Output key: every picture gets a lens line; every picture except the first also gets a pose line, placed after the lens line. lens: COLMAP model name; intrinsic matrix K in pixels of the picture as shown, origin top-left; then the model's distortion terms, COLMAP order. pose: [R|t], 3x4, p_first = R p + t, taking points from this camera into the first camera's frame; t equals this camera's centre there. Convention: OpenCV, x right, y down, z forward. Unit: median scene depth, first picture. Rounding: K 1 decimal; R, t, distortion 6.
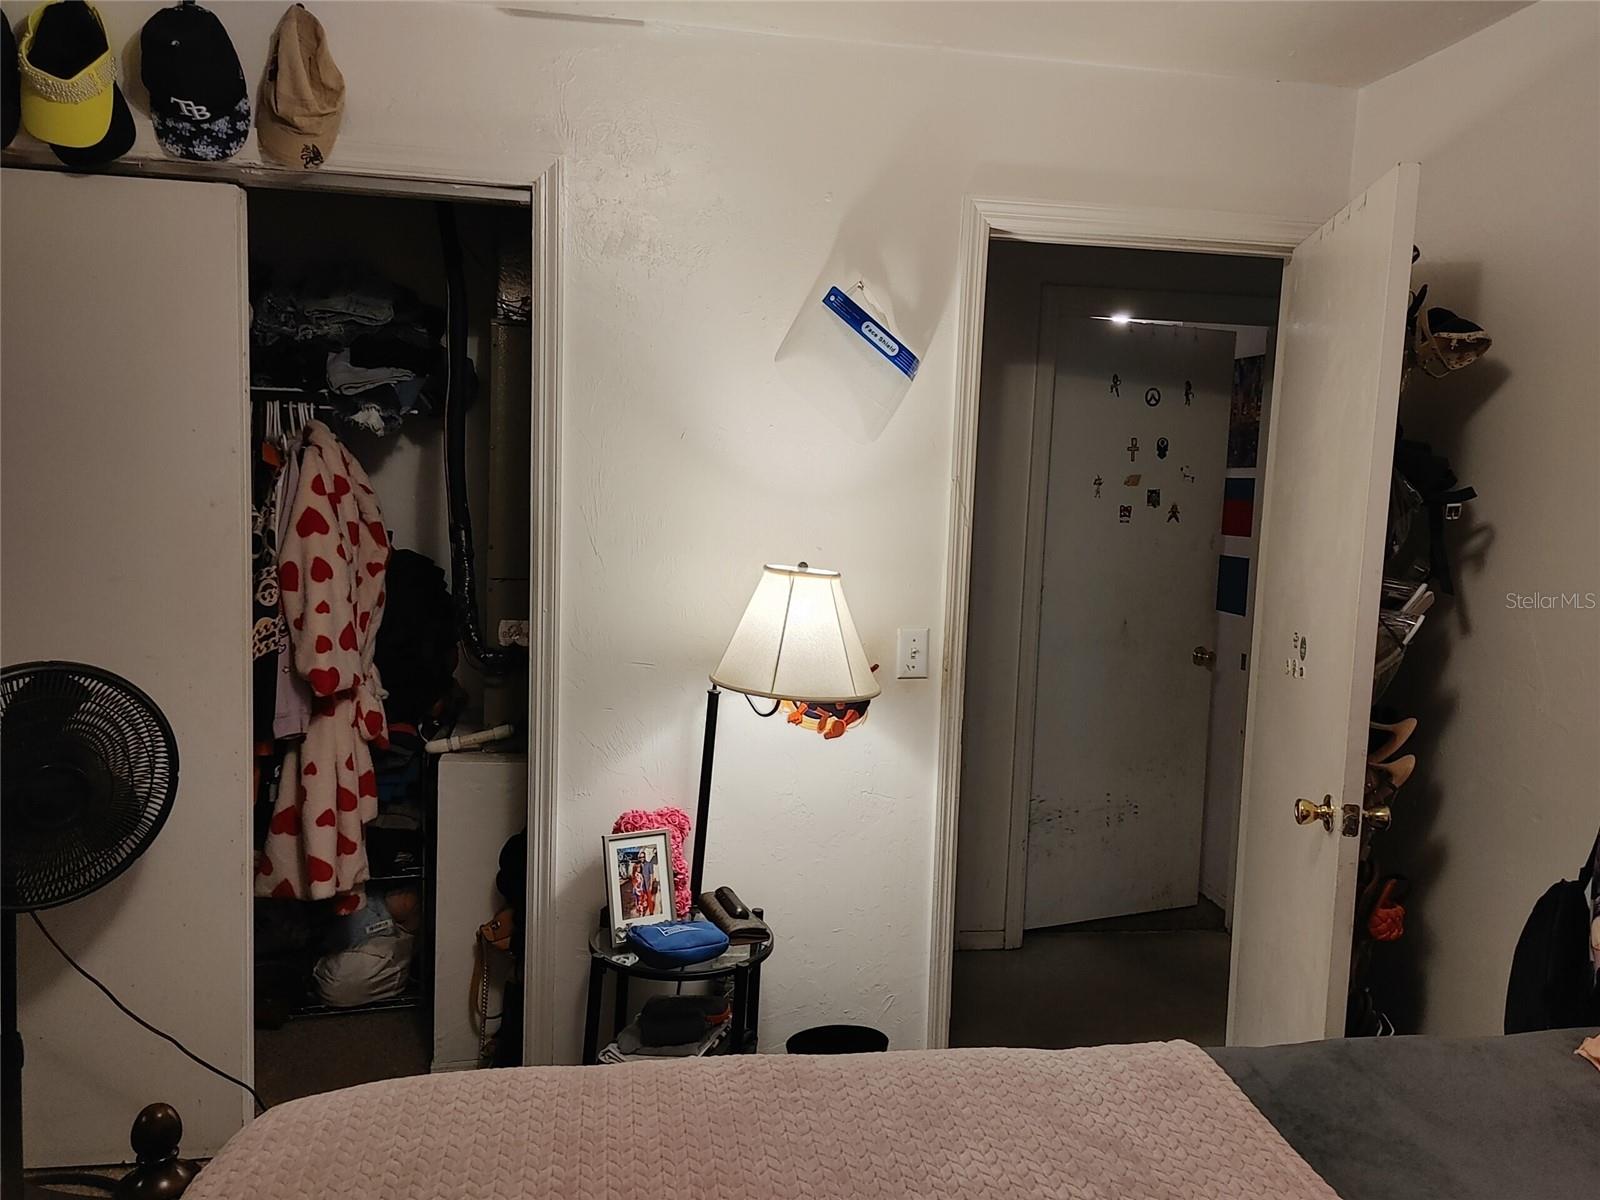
lens RADIAL K [[1194.4, 0, 806.4], [0, 1194.4, 607.2], [0, 0, 1]] dist [0.109605, -0.136739]
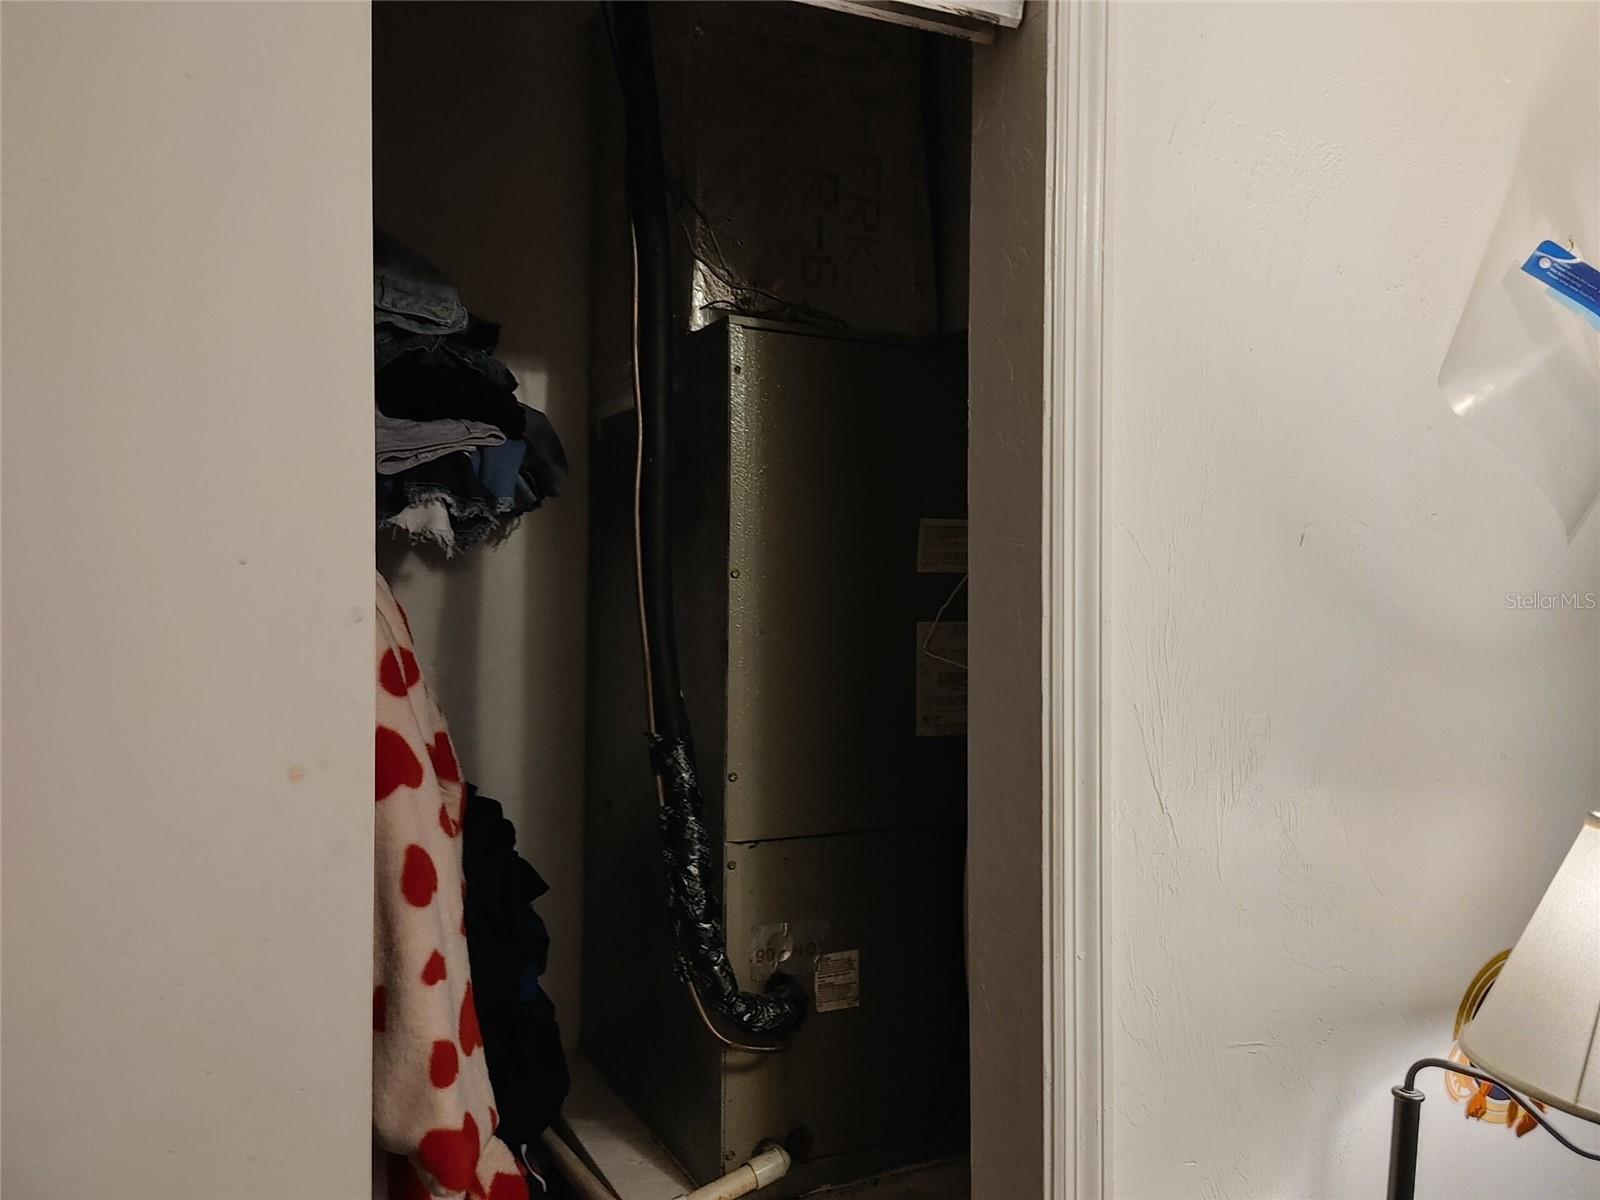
lens RADIAL K [[1194.4, 0, 806.4], [0, 1194.4, 607.2], [0, 0, 1]] dist [0.109605, -0.136739]
pose [[0.962756, -0.035129, 0.268081, -0.347015], [0.057799, 0.995343, -0.077143, -0.075993], [-0.264123, 0.089764, 0.960303, 0.500267]]
